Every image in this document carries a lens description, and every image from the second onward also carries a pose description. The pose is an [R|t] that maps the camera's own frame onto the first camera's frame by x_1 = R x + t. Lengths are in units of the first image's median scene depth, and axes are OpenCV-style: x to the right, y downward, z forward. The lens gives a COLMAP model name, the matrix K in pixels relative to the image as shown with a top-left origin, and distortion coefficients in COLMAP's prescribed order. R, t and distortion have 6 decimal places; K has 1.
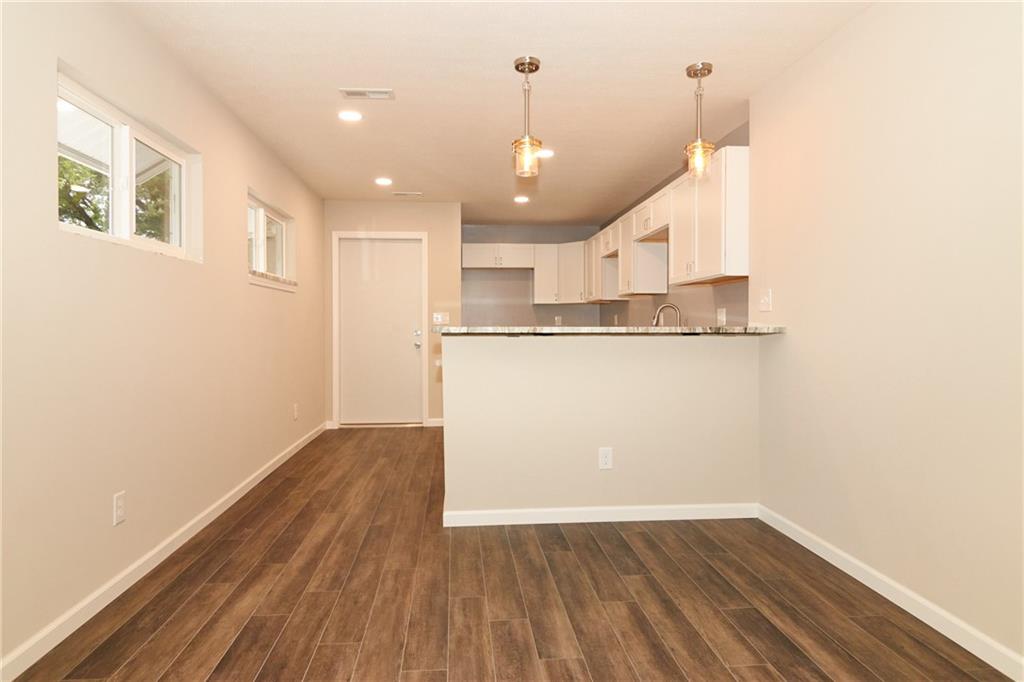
lens RADIAL K [[592.5, 0, 512.0], [0, 592.5, 341.0], [0, 0, 1]] dist [0.000392, 0.000136]
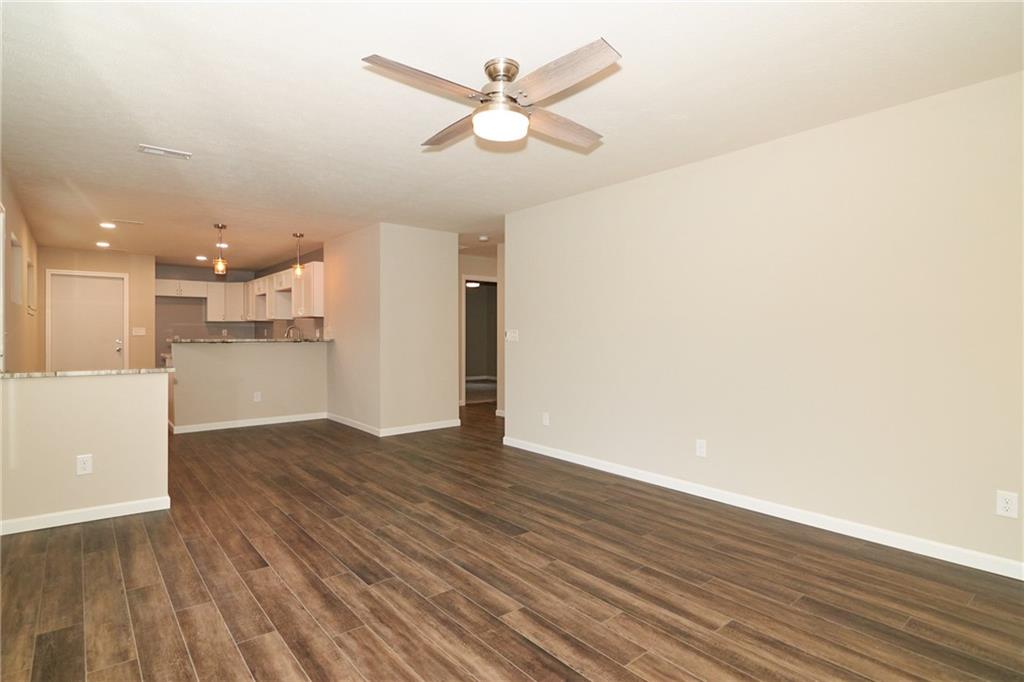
lens RADIAL K [[521.9, 0, 489.2], [0, 521.9, 337.5], [0, 0, 1]] dist [0.002807, 0.000488]
pose [[0.842042, -0.000924, 0.539411, -0.094376], [0.010167, 0.999848, -0.014158, 0.004283], [-0.539316, 0.017405, 0.841924, -0.629001]]
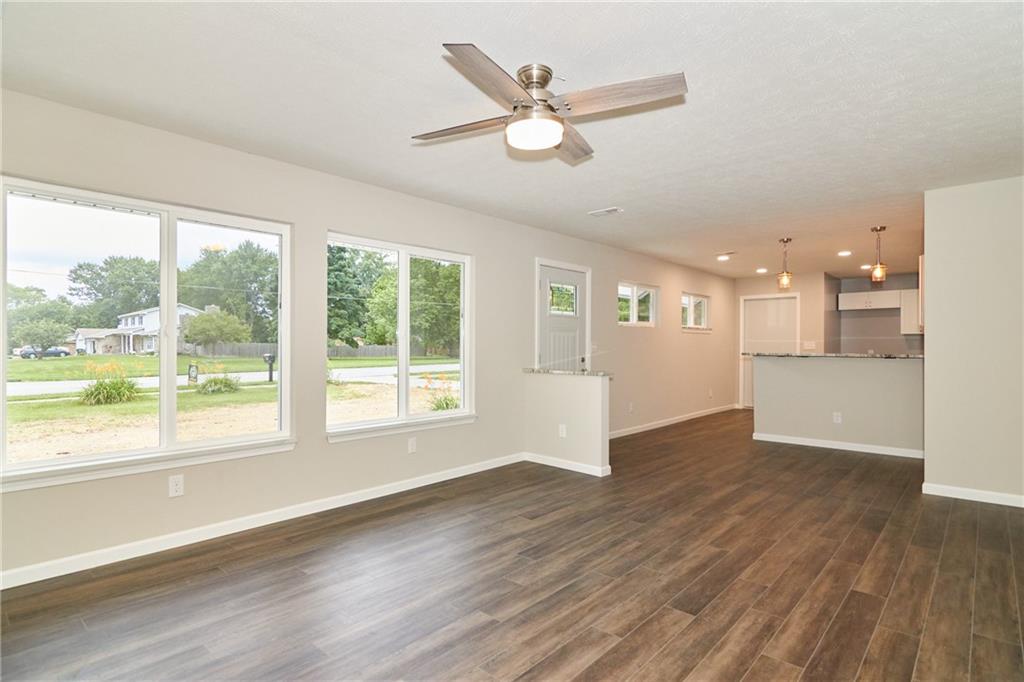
lens RADIAL K [[520.5, 0, 506.1], [0, 520.5, 340.3], [0, 0, 1]] dist [0.000654, -0.001257]
pose [[0.665627, -0.004210, -0.746272, 0.408504], [-0.022485, 0.999417, -0.025694, 0.001444], [0.745946, 0.033883, 0.665145, -0.574198]]
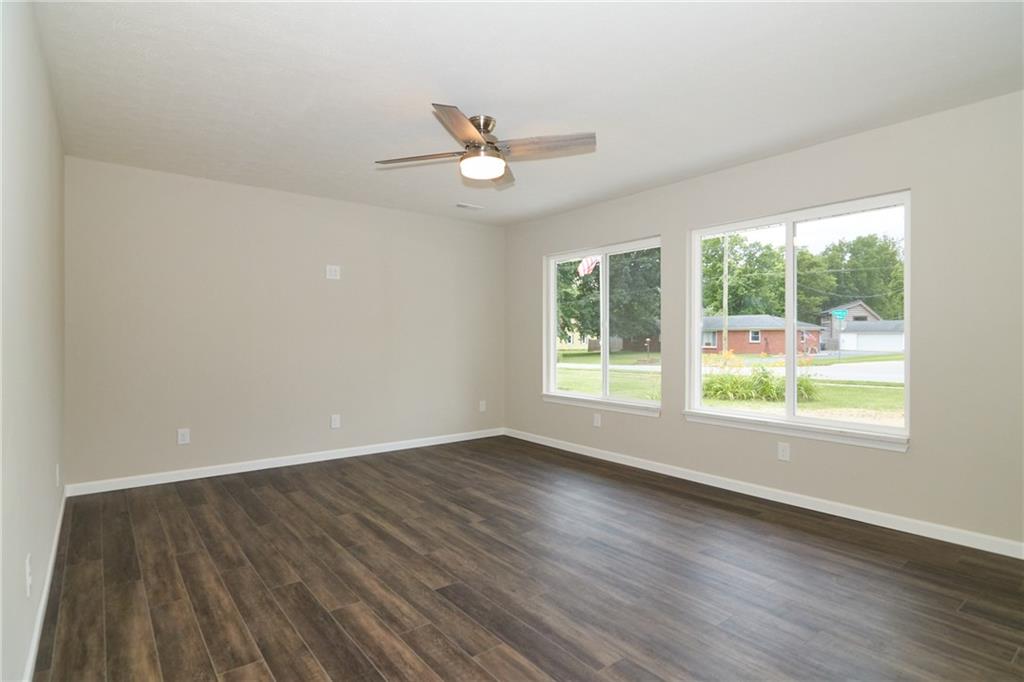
lens RADIAL K [[520.5, 0, 506.1], [0, 520.5, 340.3], [0, 0, 1]] dist [0.000654, -0.001257]
pose [[-0.840499, 0.005369, -0.541786, 0.383826], [-0.012968, 0.999465, 0.030022, -0.012449], [0.541657, 0.032259, -0.839980, 0.140139]]
